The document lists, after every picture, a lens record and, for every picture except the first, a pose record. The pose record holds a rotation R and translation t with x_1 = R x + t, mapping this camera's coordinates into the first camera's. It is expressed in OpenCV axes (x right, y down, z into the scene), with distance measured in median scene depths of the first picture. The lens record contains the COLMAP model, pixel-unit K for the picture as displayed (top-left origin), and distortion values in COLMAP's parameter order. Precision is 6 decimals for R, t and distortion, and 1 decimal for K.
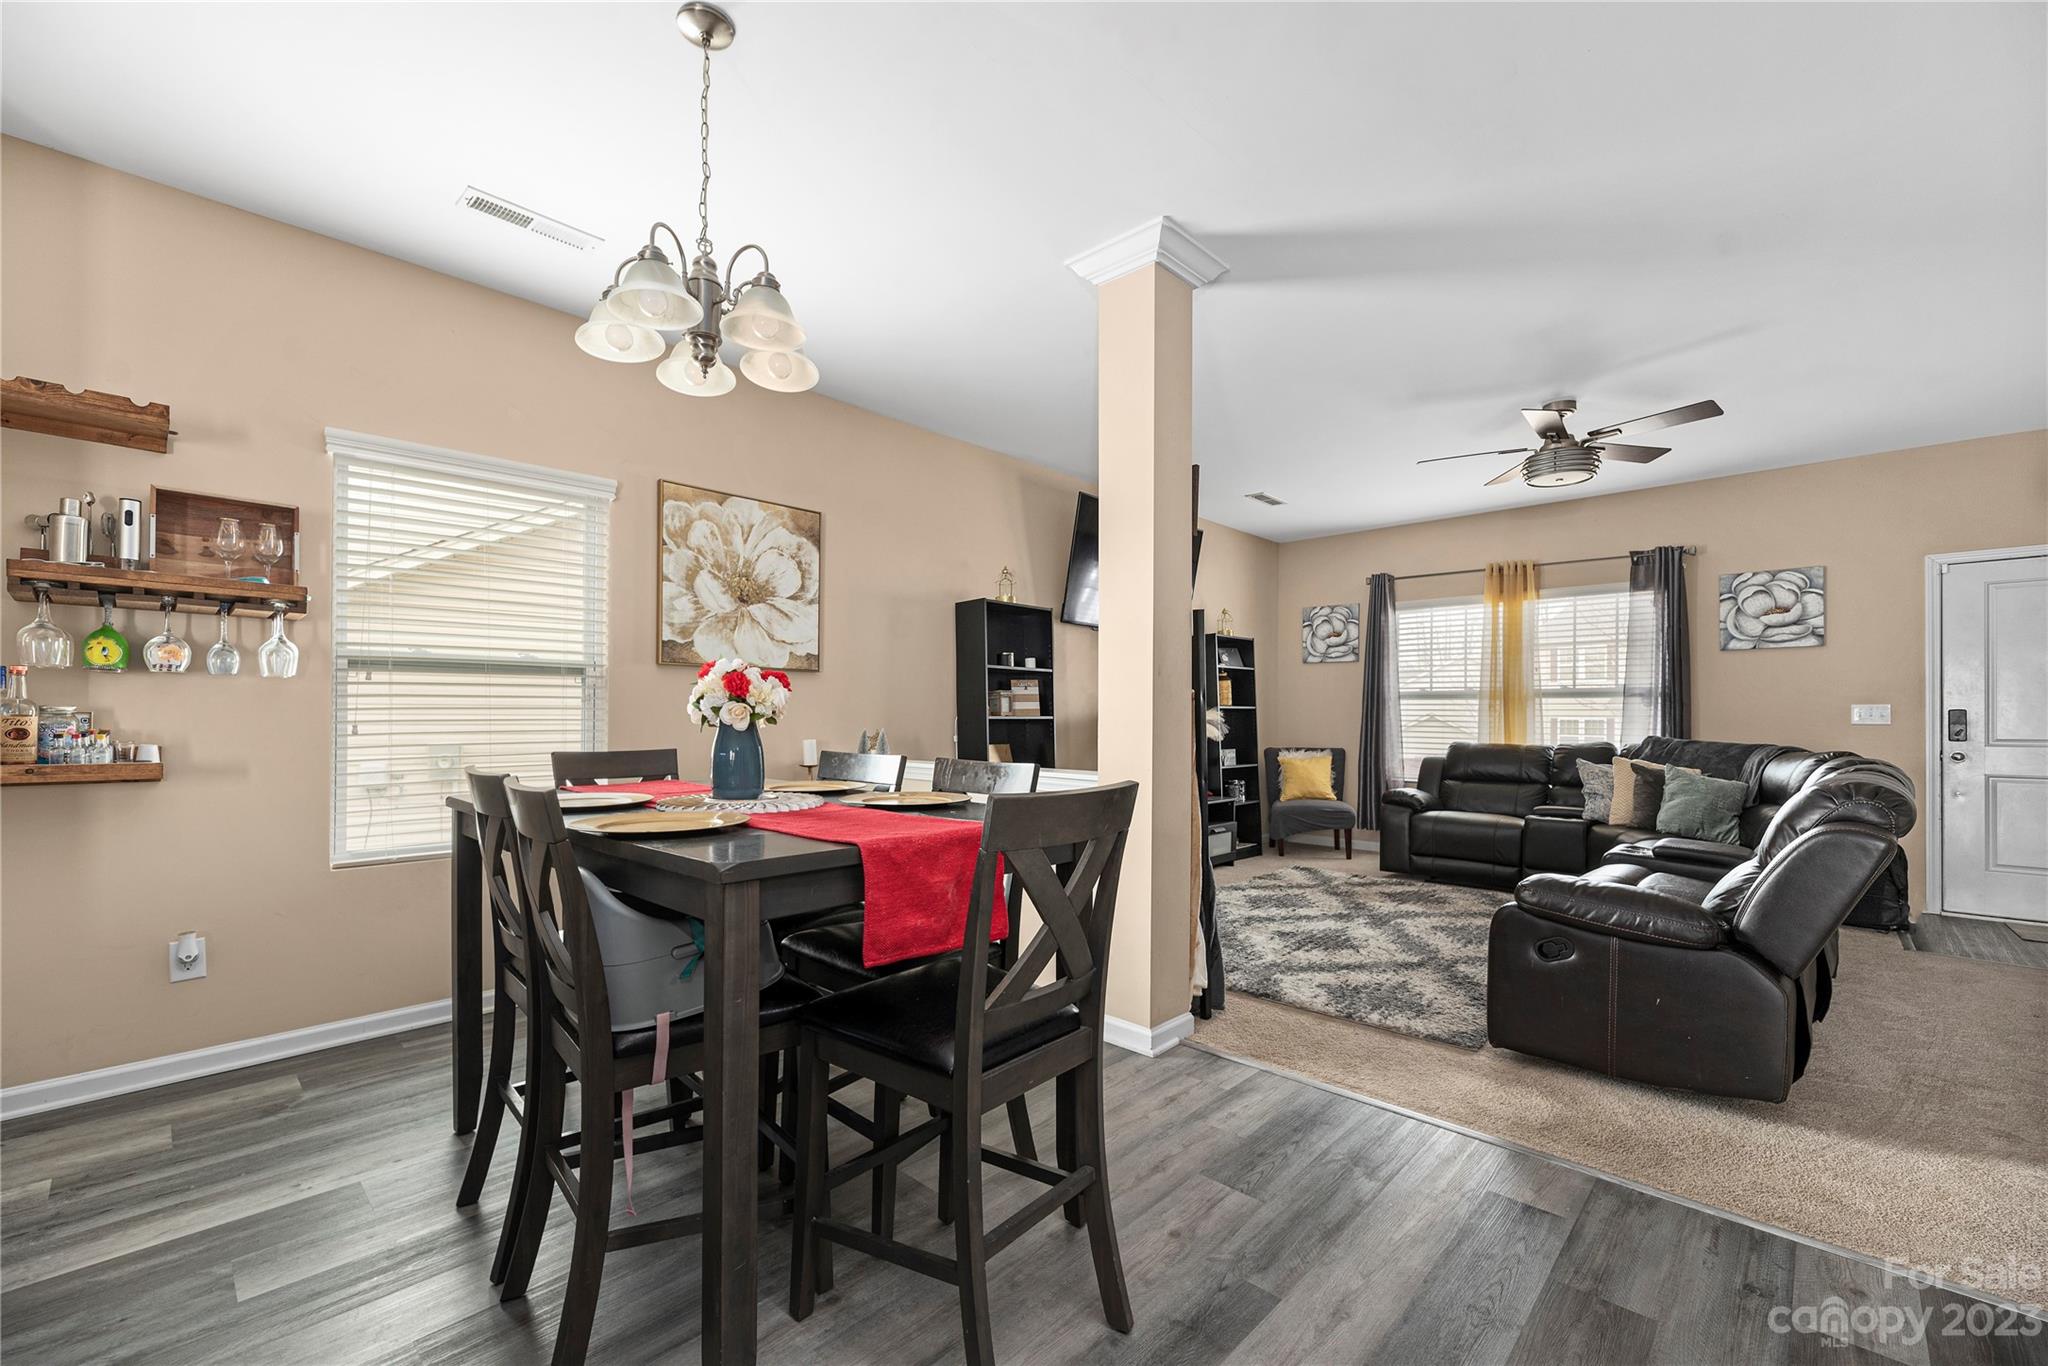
lens RADIAL K [[841.7, 0, 1021.1], [0, 841.7, 717.2], [0, 0, 1]] dist [0.000407, 0.000185]
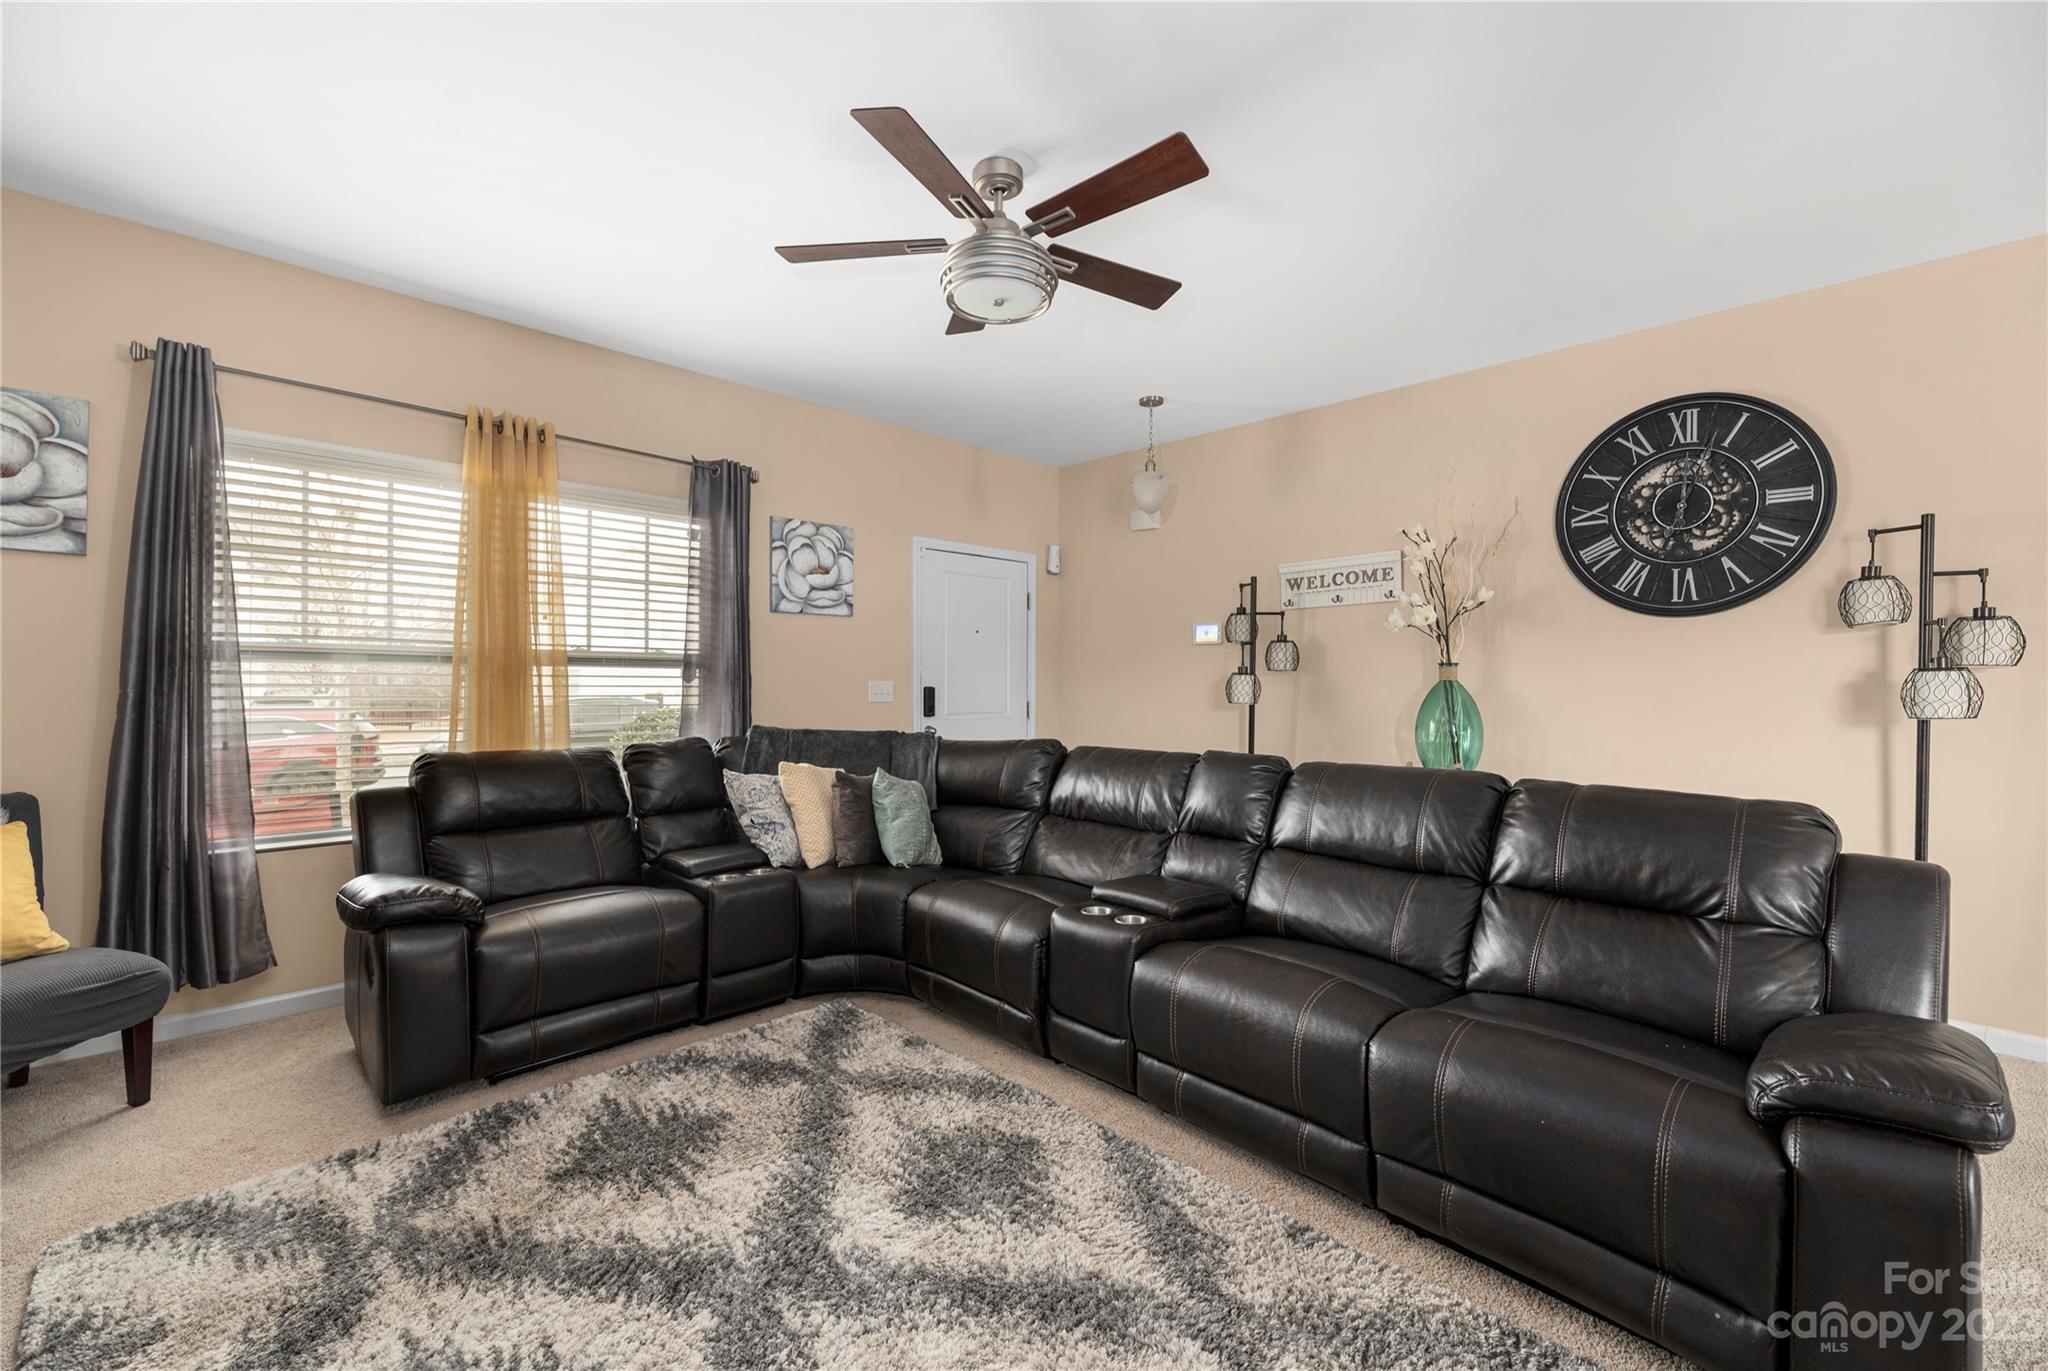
lens RADIAL K [[843.0, 0, 1029.5], [0, 843.0, 663.6], [0, 0, 1]] dist [0.000726, 0.000295]
pose [[0.021221, 0.015869, 0.999649, 0.063890], [-0.005645, 0.999860, -0.015753, -0.027092], [-0.999759, -0.005309, 0.021308, 1.057856]]
